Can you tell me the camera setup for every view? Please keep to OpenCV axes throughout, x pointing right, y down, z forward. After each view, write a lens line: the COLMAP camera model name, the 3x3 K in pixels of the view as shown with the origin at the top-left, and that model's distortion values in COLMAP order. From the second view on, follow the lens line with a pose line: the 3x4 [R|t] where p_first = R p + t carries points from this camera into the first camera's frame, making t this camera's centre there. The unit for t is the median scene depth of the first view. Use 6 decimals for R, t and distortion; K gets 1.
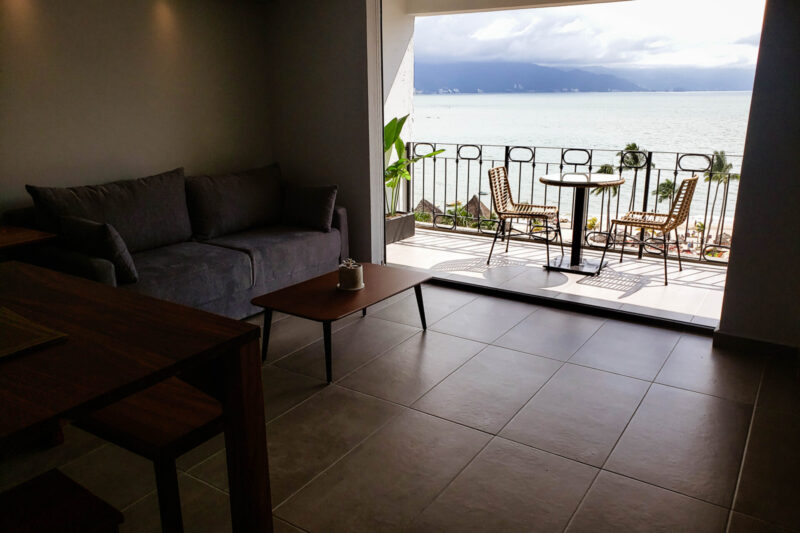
lens RADIAL K [[623.4, 0, 395.6], [0, 623.4, 267.5], [0, 0, 1]] dist [0.006708, -0.000508]
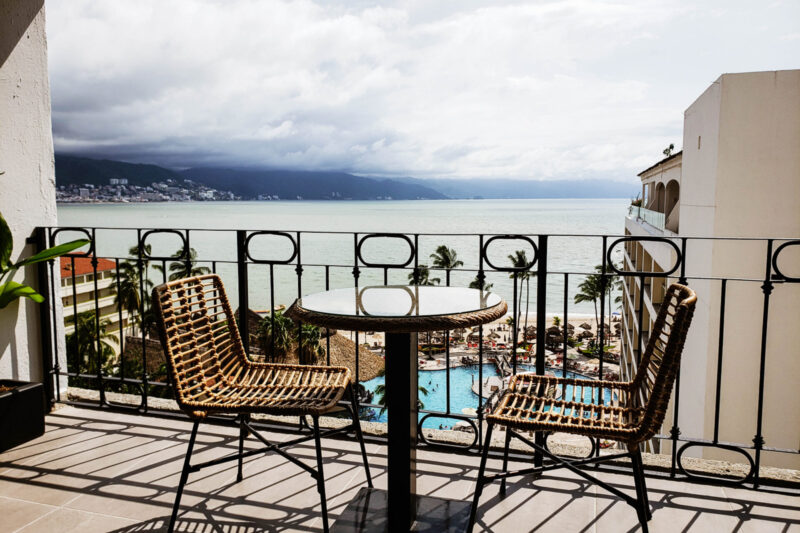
lens RADIAL K [[623.4, 0, 395.6], [0, 623.4, 267.5], [0, 0, 1]] dist [0.006708, -0.000508]
pose [[0.960596, -0.024379, 0.276879, 0.162414], [0.069405, 0.985629, -0.154009, -0.089927], [-0.269145, 0.167158, 0.948483, 0.542339]]
